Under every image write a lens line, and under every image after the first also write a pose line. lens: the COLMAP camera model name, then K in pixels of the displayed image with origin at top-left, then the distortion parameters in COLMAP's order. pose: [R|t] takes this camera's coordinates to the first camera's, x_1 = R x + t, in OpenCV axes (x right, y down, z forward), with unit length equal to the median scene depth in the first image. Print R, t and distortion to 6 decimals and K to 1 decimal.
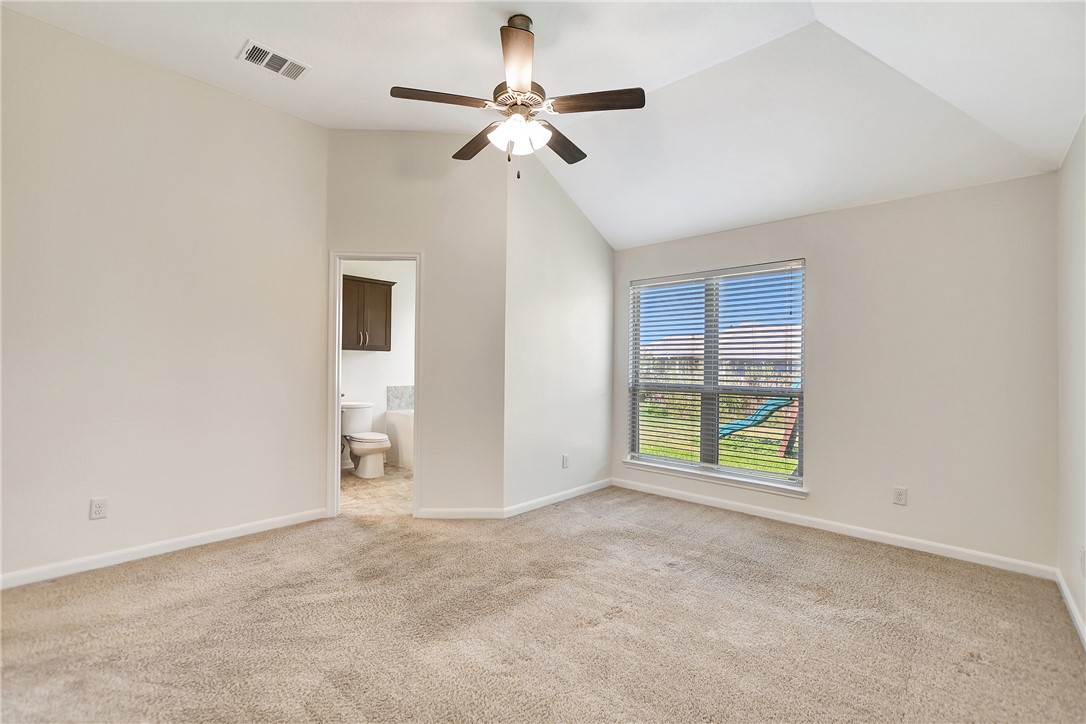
lens RADIAL K [[464.6, 0, 540.3], [0, 464.6, 367.4], [0, 0, 1]] dist [0.001340, 0.000415]
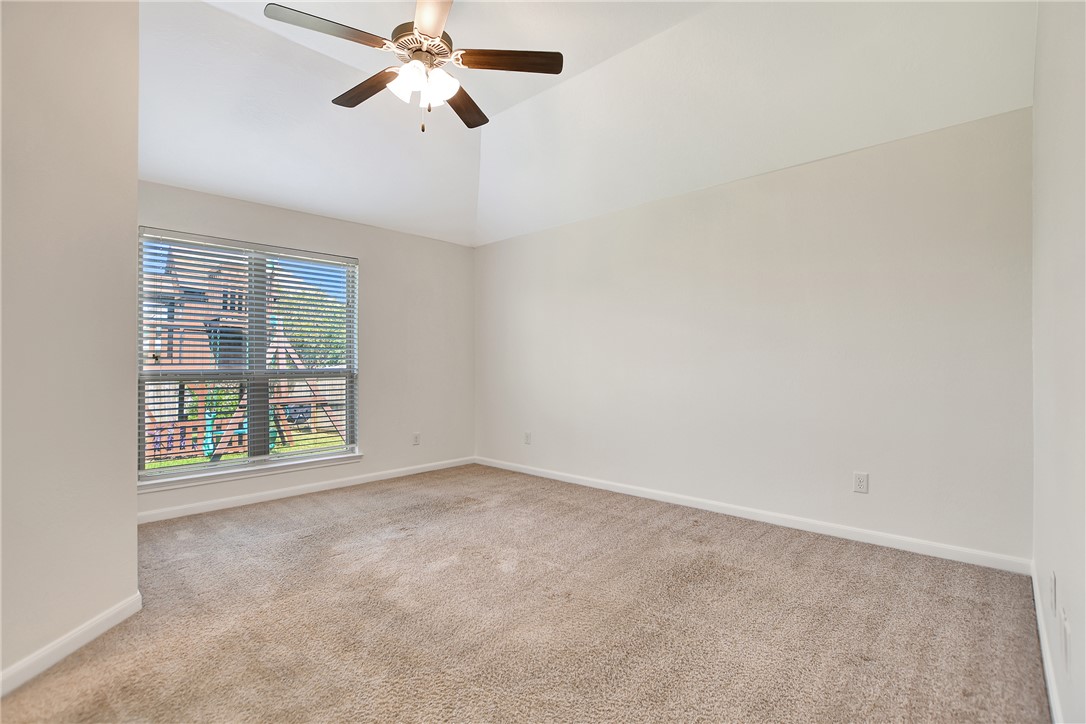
lens RADIAL K [[479.8, 0, 539.9], [0, 479.8, 360.2], [0, 0, 1]] dist [-0.017308, 0.005433]
pose [[0.045811, -0.007876, 0.998919, -0.764635], [-0.000239, 0.999969, 0.007896, 0.018384], [-0.998950, -0.000600, 0.045808, 0.588454]]
